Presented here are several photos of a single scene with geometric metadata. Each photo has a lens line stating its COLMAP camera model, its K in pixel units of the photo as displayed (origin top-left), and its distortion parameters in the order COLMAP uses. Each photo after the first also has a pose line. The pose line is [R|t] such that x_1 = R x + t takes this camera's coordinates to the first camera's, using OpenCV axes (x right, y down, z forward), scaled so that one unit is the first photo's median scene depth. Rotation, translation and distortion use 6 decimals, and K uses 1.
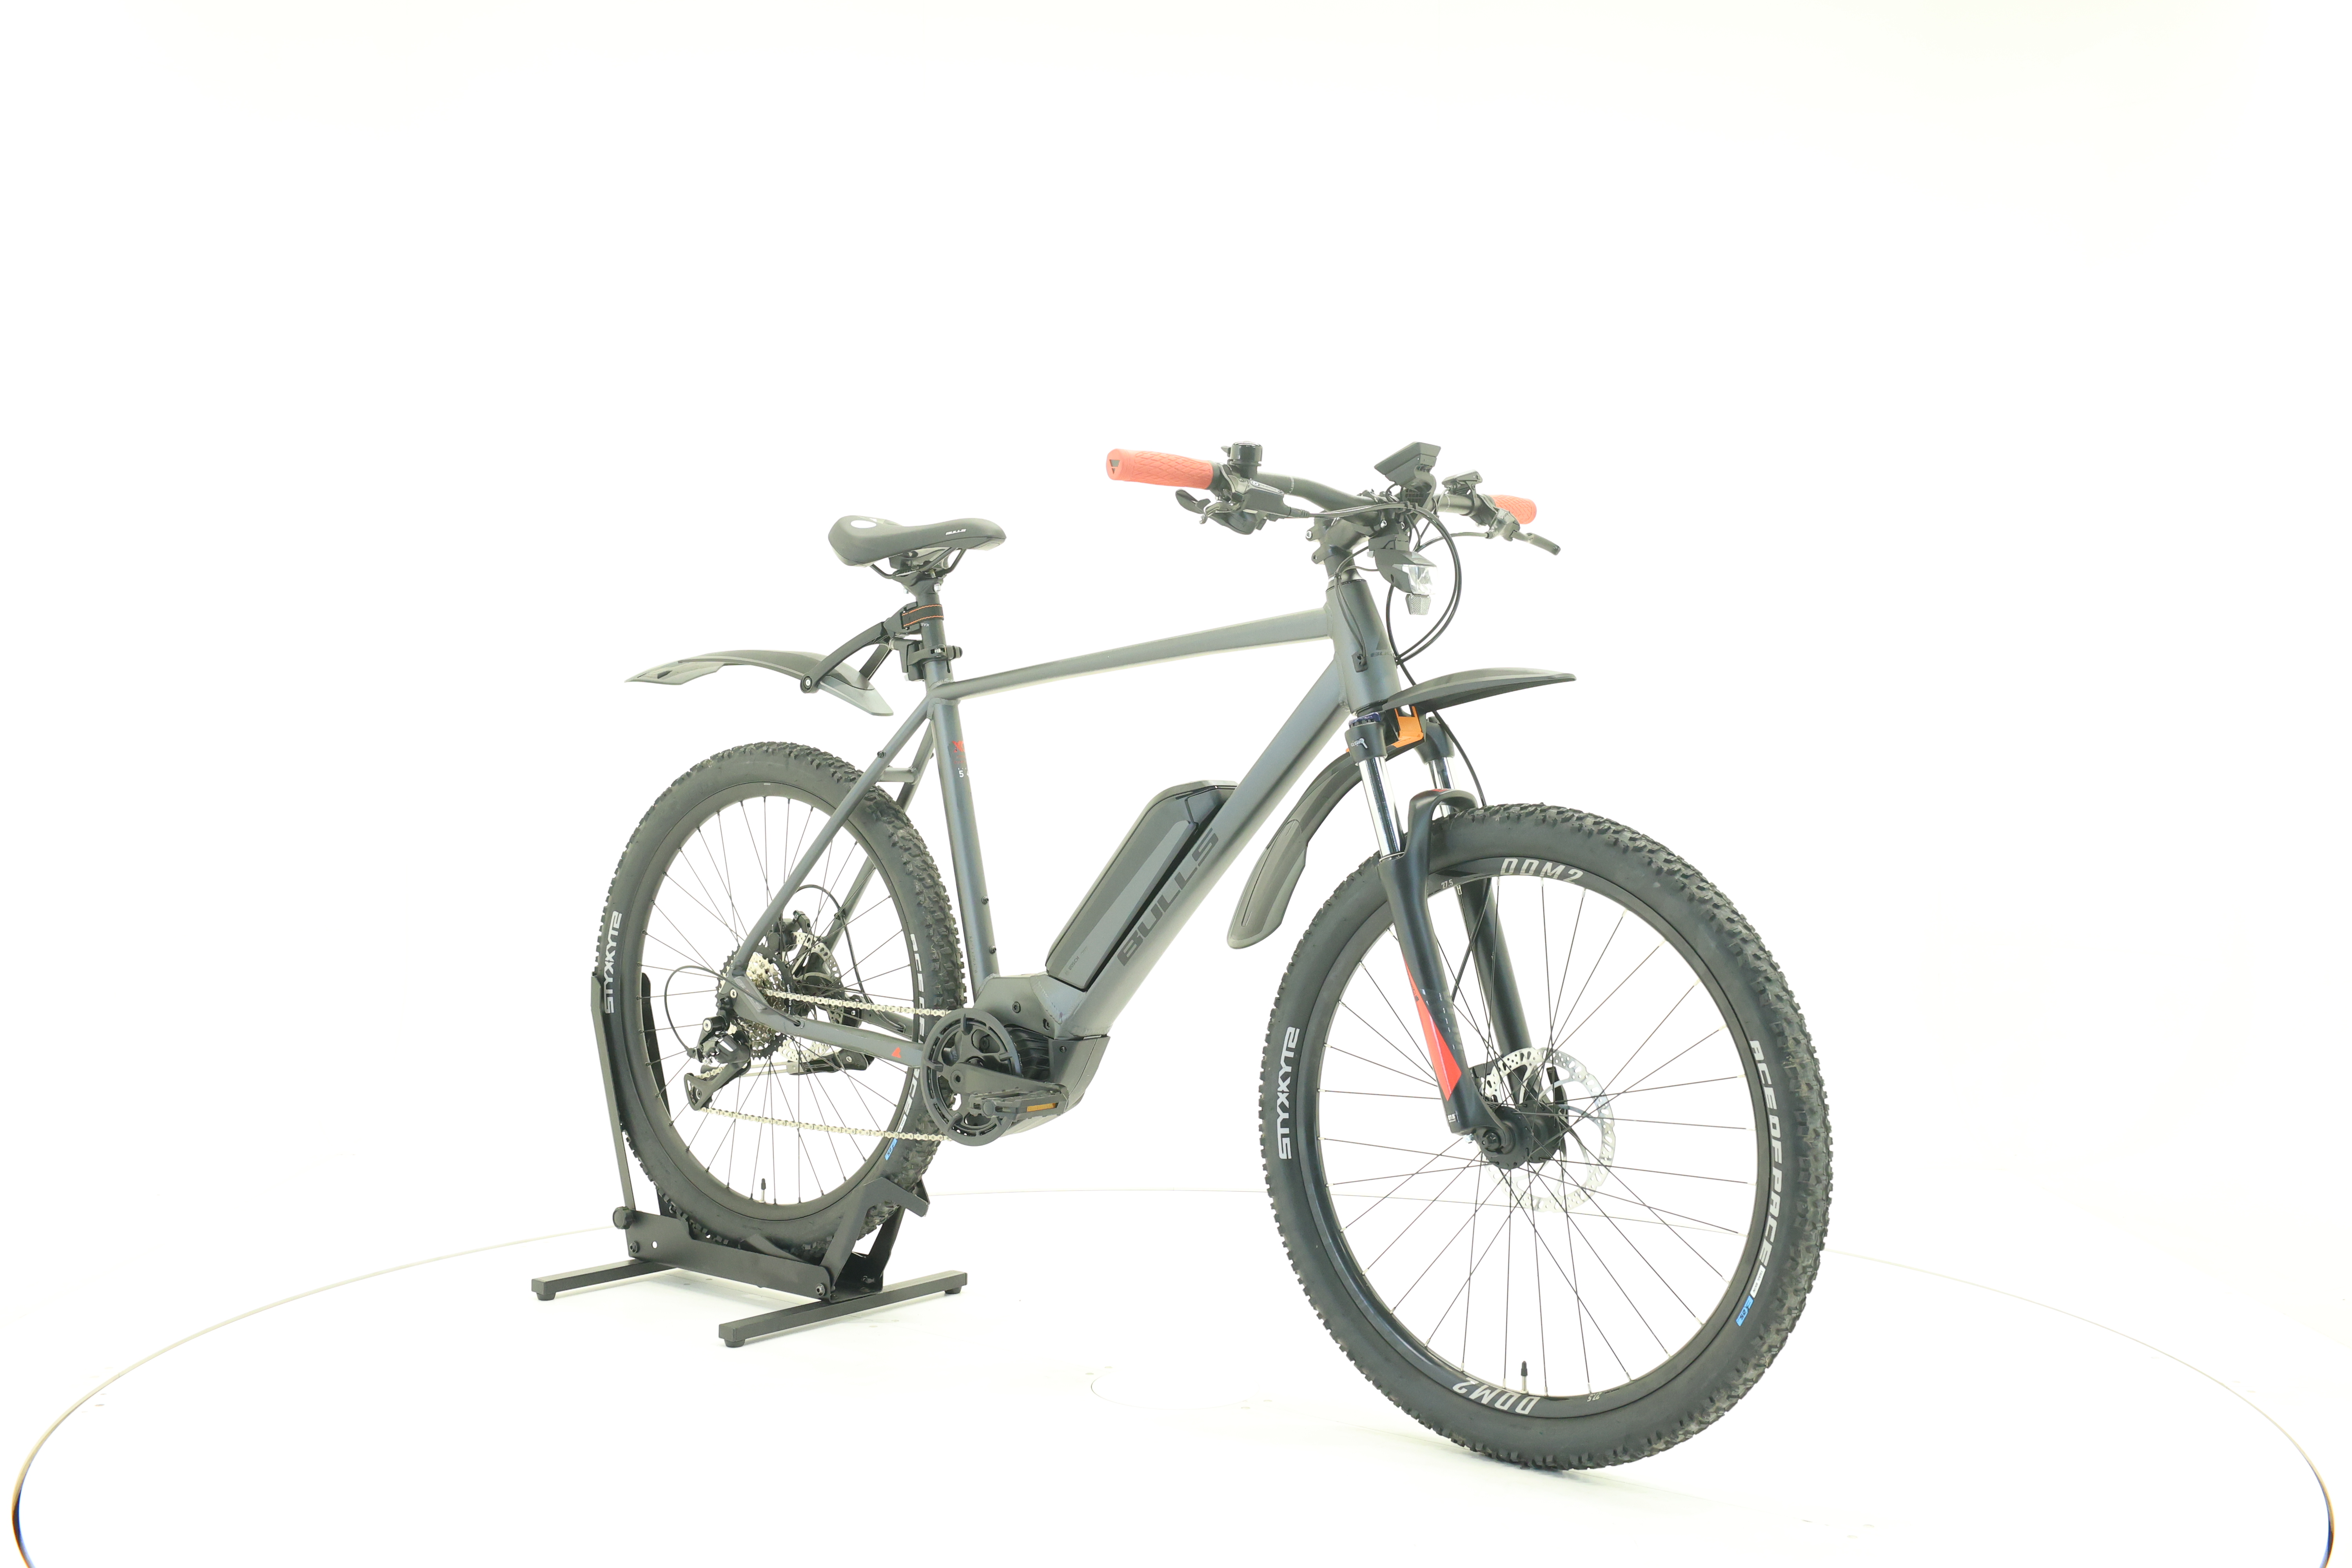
lens RADIAL K [[2508.8, 0, 1176.0], [0, 2508.8, 784.0], [0, 0, 1]] dist [0.002366, 0.005282]
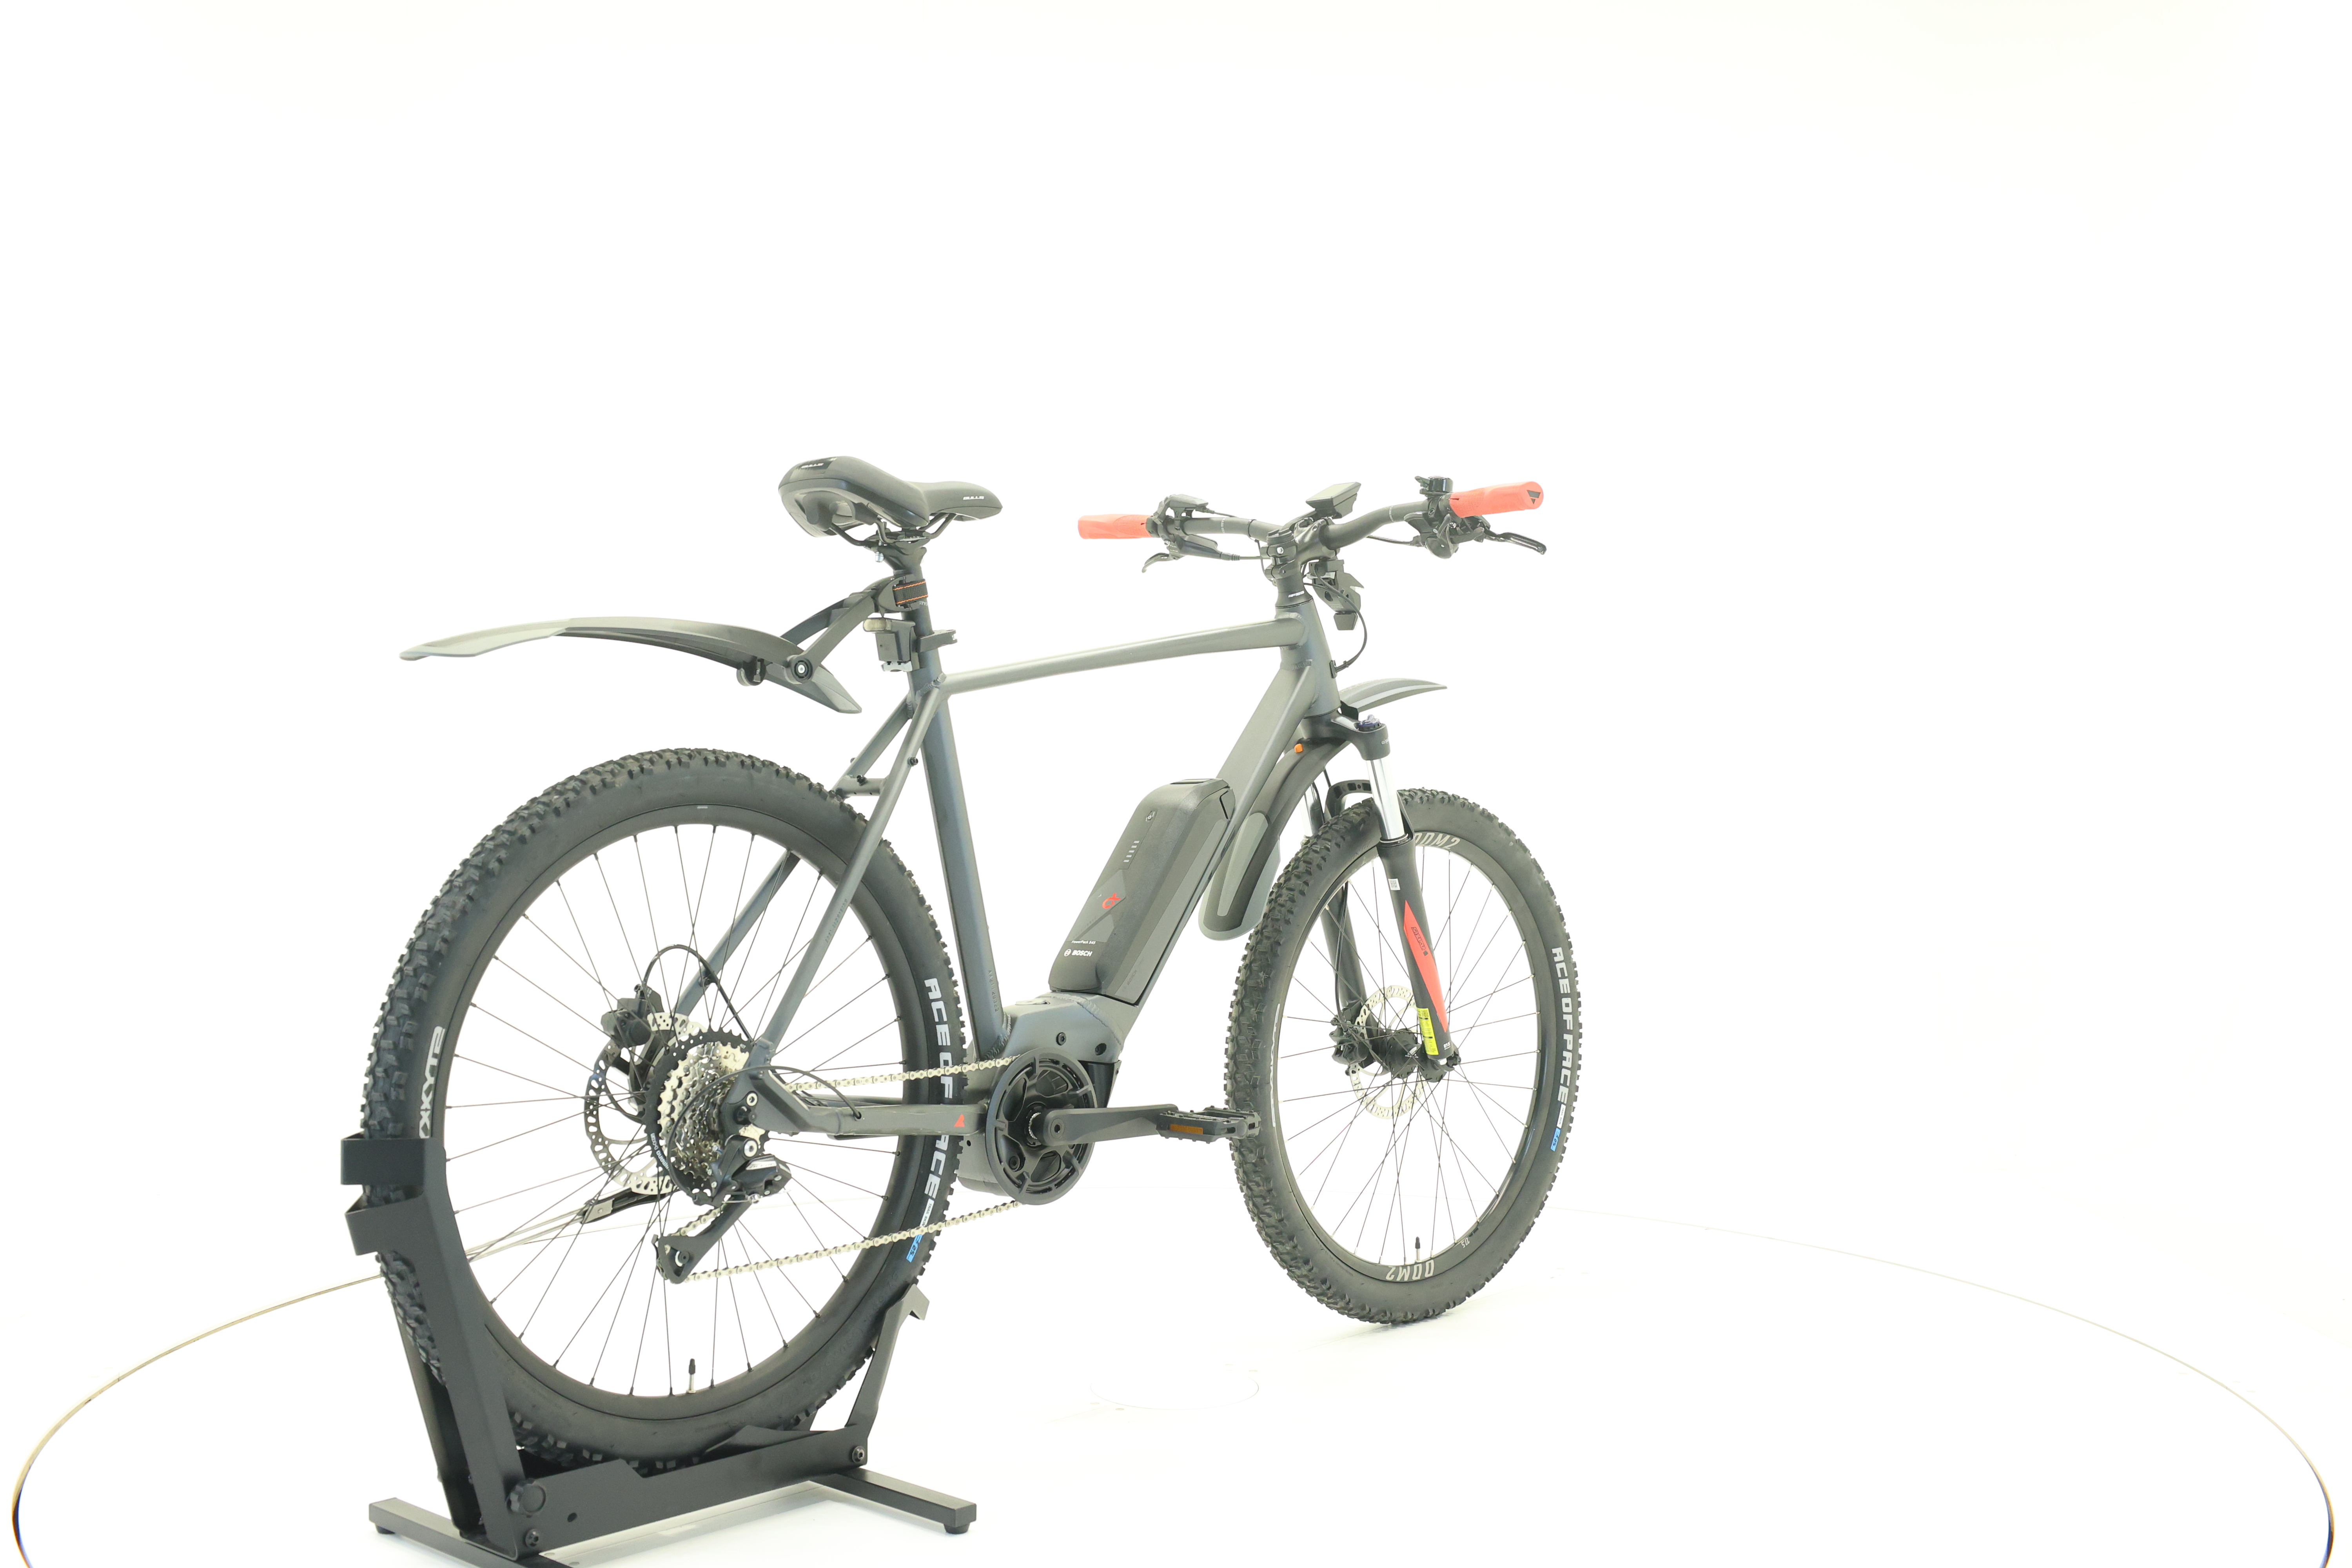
lens RADIAL K [[2513.1, 0, 1176.6], [0, 2513.1, 675.2], [0, 0, 1]] dist [-0.003420, -0.003680]
pose [[0.055709, 0.007740, 0.998417, -0.921099], [0.007571, 0.999938, -0.008174, -0.032660], [-0.998418, 0.008015, 0.055647, 0.863902]]
